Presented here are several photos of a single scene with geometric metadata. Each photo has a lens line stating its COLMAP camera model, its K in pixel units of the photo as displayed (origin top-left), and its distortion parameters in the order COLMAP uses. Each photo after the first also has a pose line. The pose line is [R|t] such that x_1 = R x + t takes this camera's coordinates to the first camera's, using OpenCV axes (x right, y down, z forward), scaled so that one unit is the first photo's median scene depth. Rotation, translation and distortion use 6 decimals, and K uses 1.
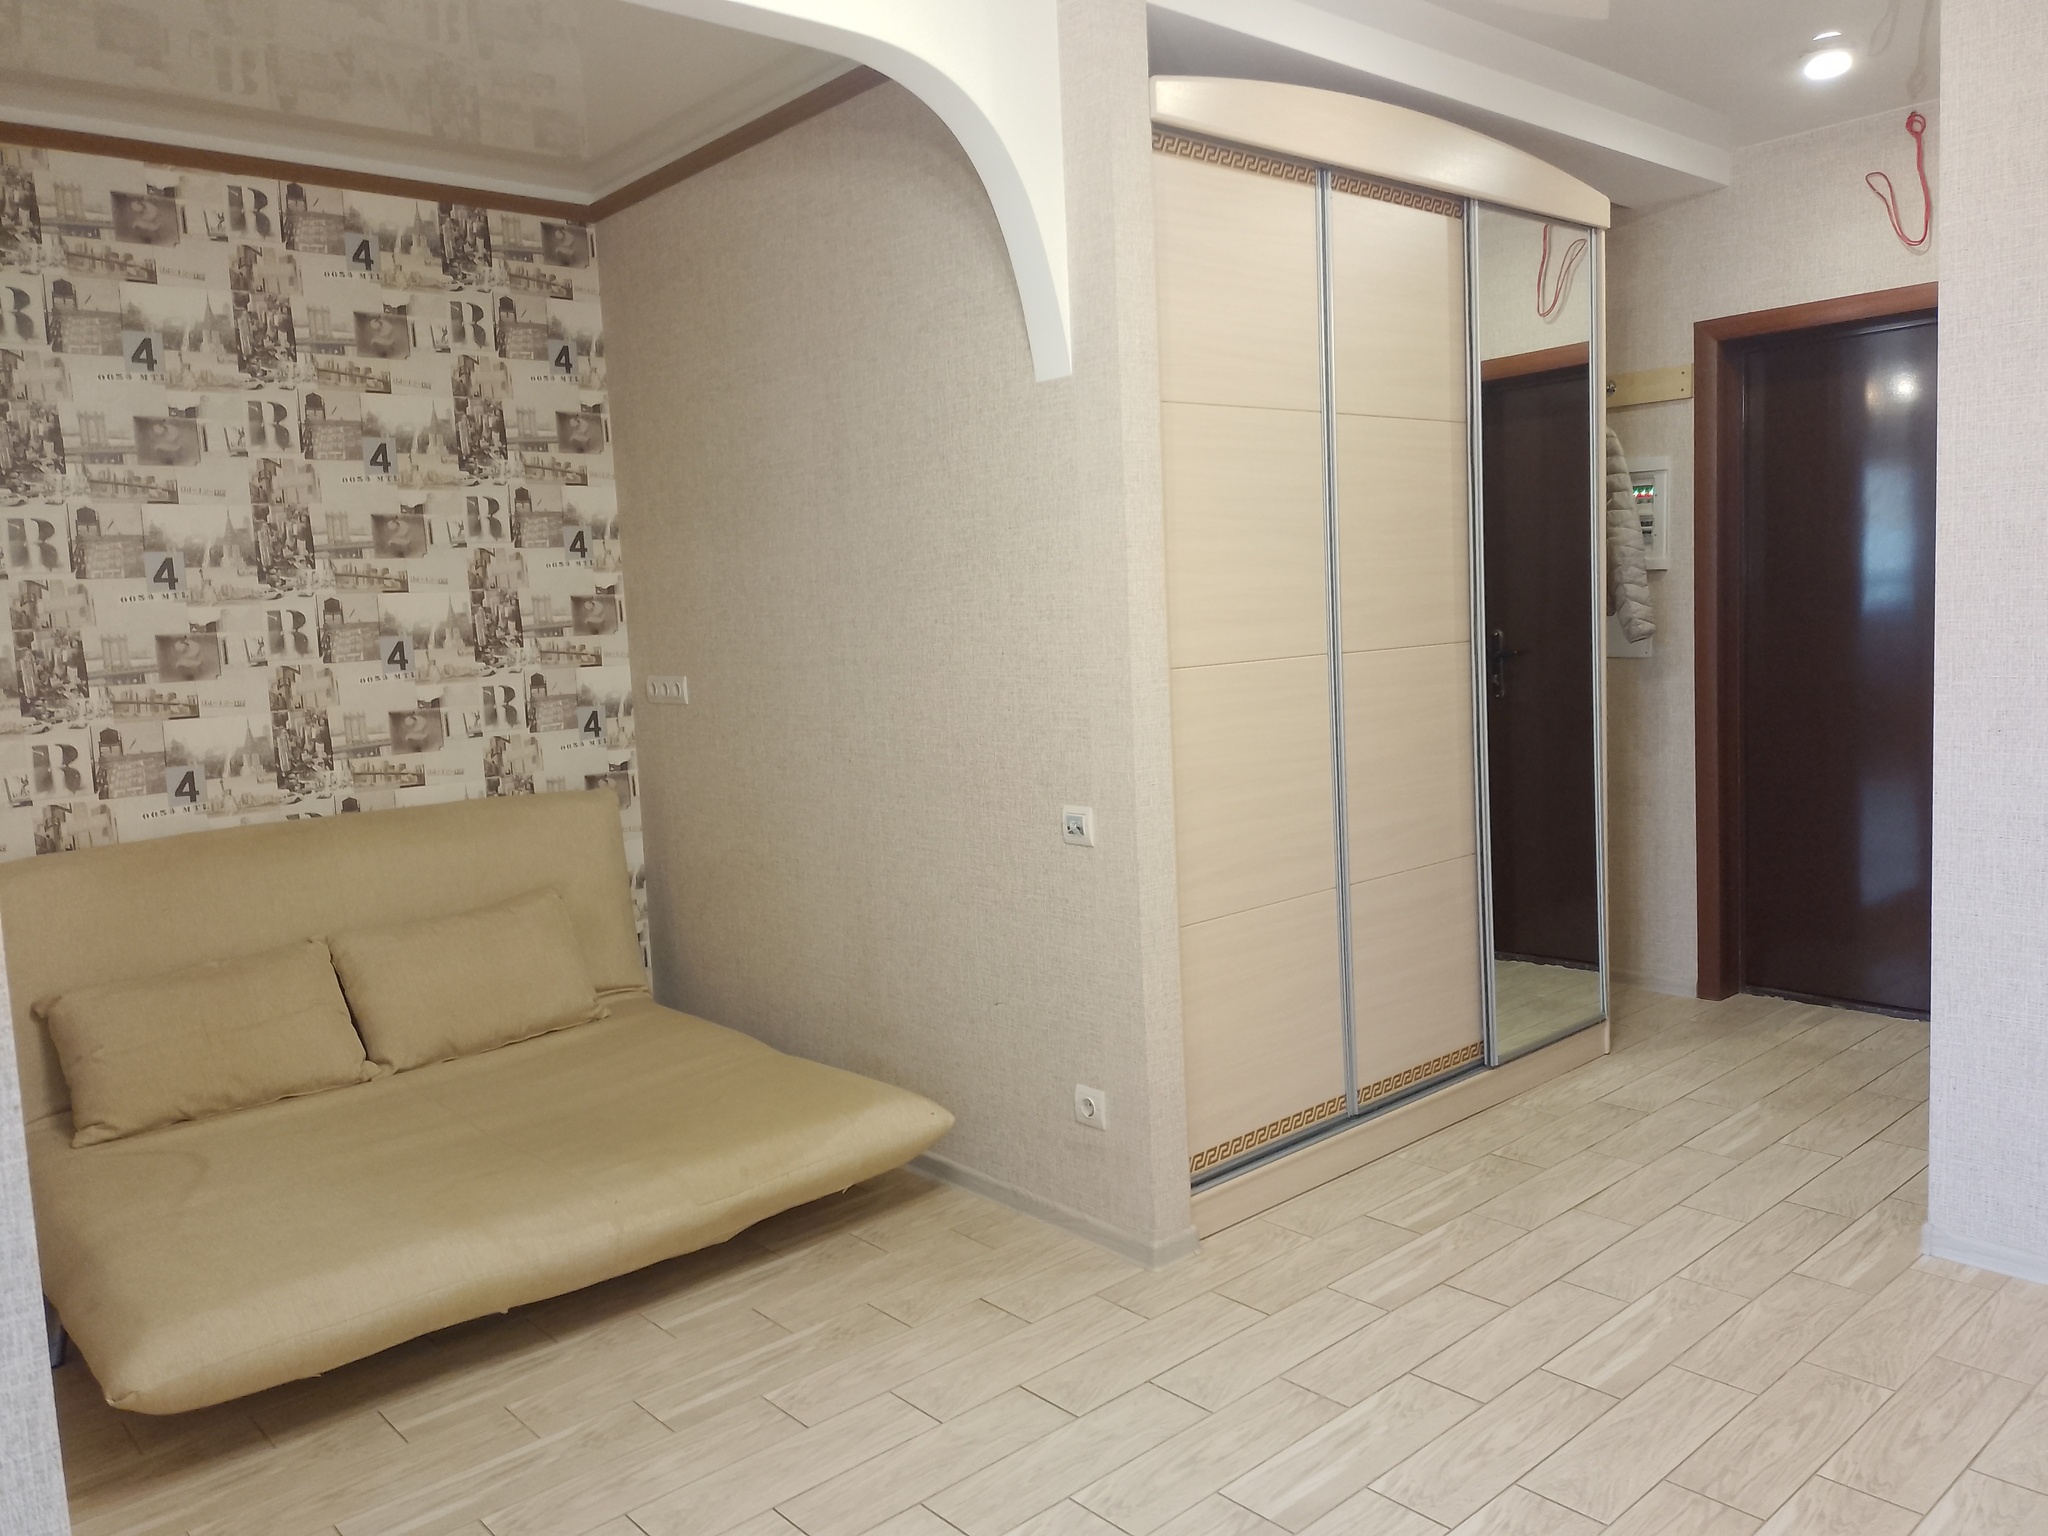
lens RADIAL K [[1505.7, 0, 1022.1], [0, 1505.7, 749.0], [0, 0, 1]] dist [0.029721, -0.057483]
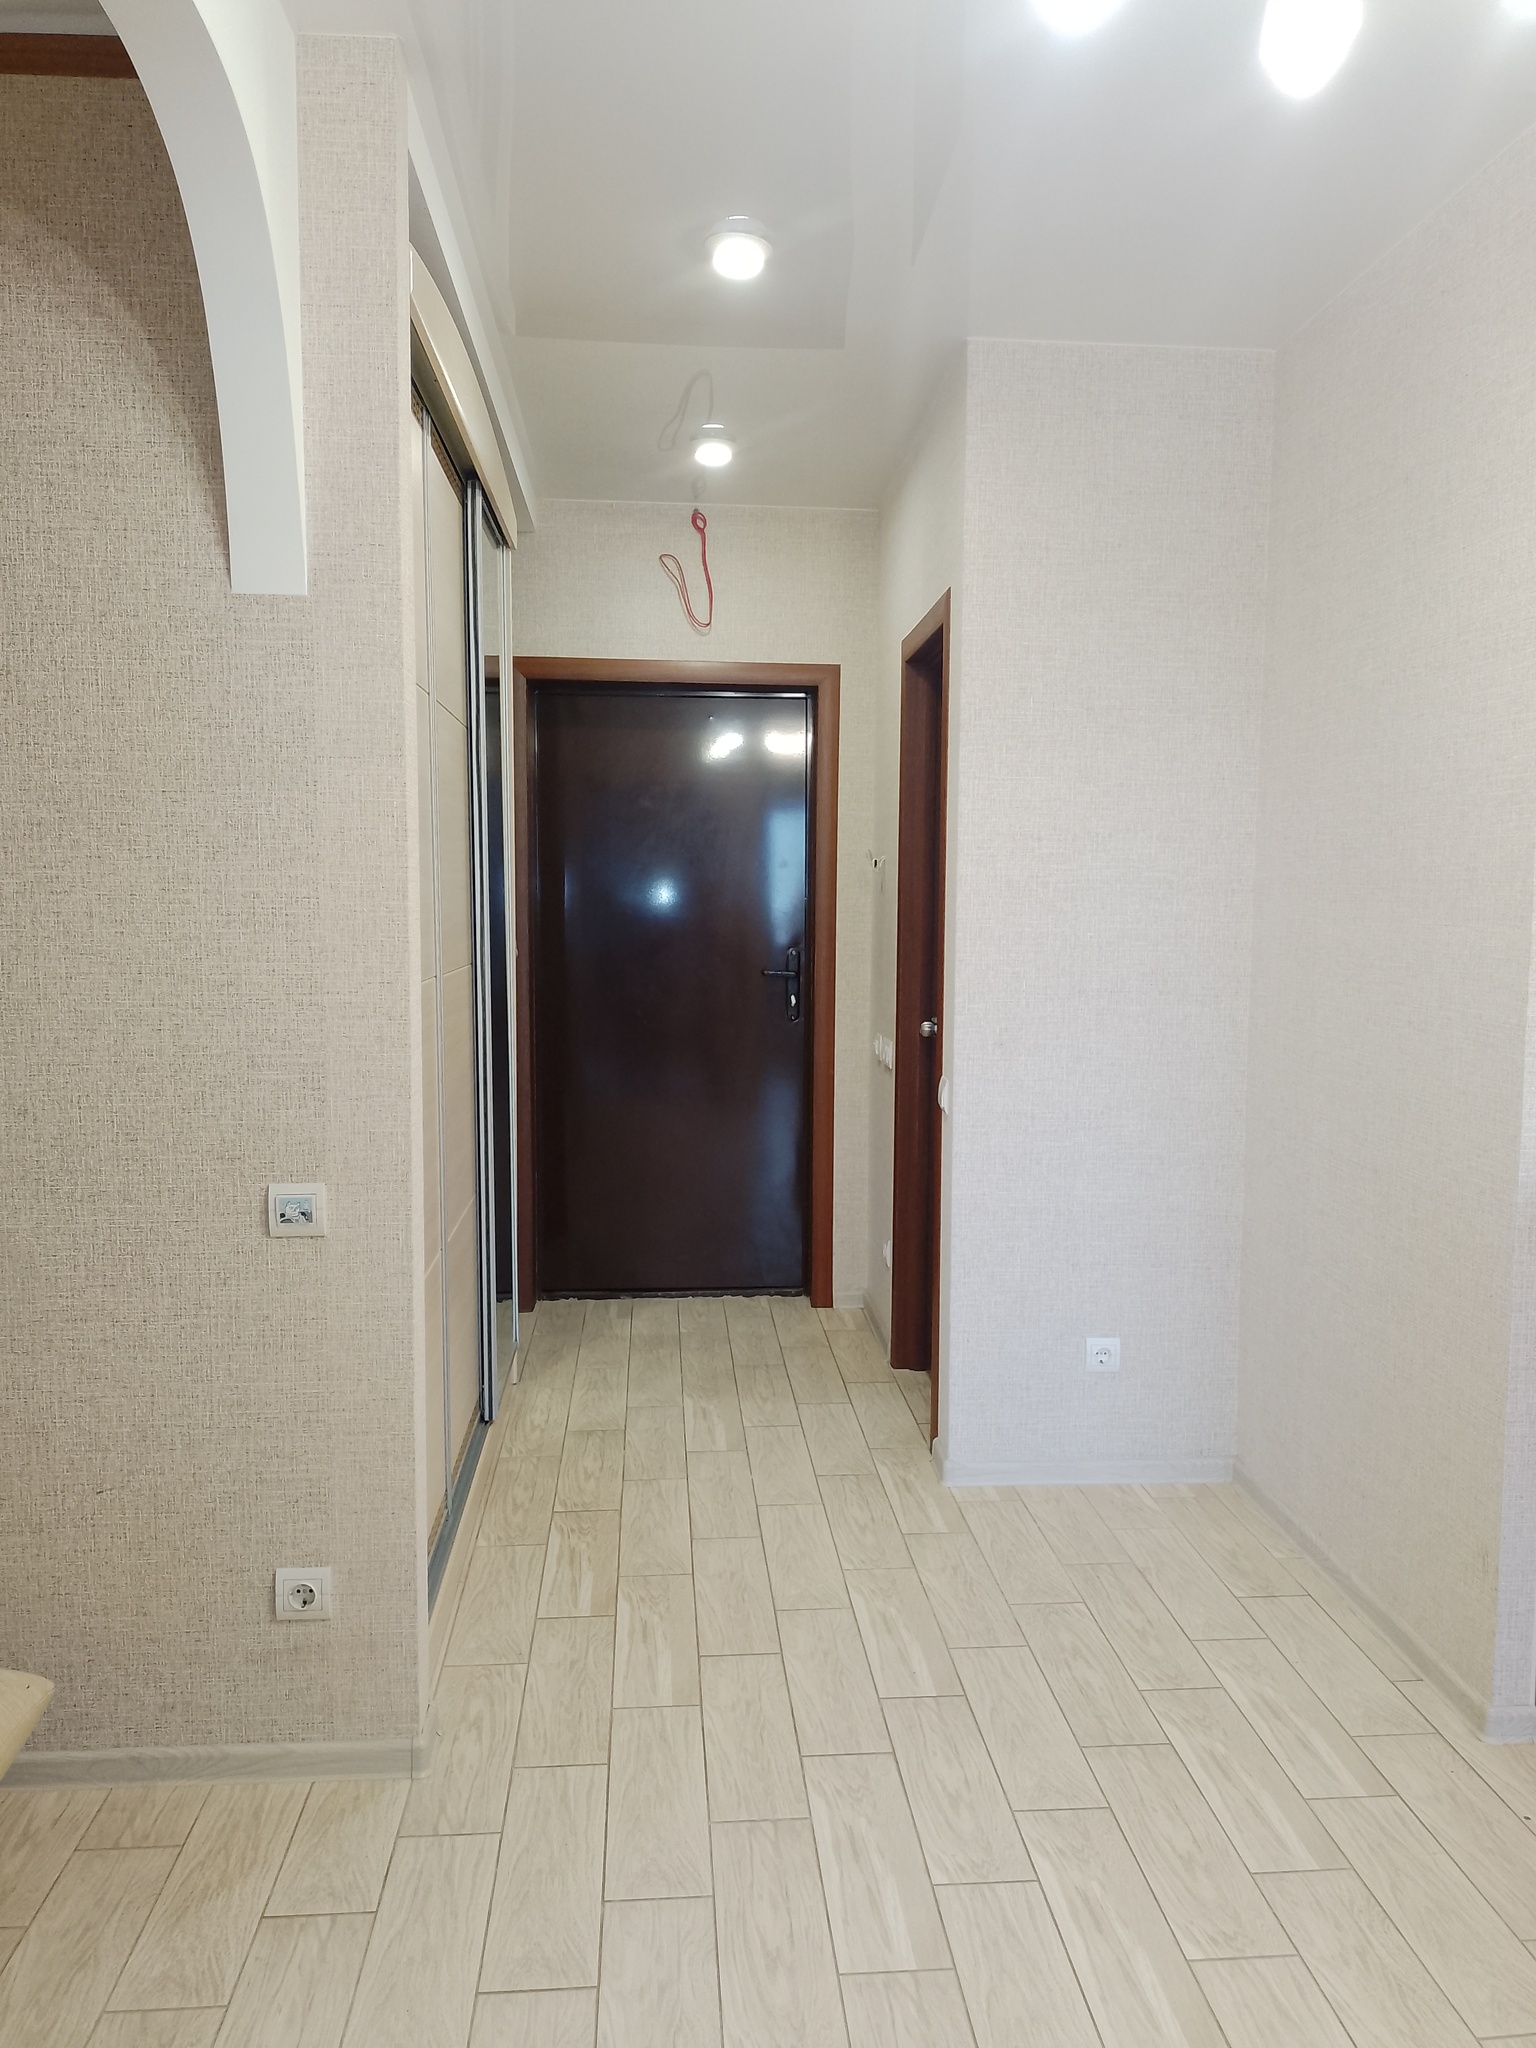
lens RADIAL K [[1505.7, 0, 771.4], [0, 1505.7, 1016.7], [0, 0, 1]] dist [0.029721, -0.057483]
pose [[0.588705, -0.013835, 0.808229, -0.412714], [0.039893, 0.999132, -0.011955, -0.024675], [-0.807363, 0.039281, 0.588746, 0.376383]]
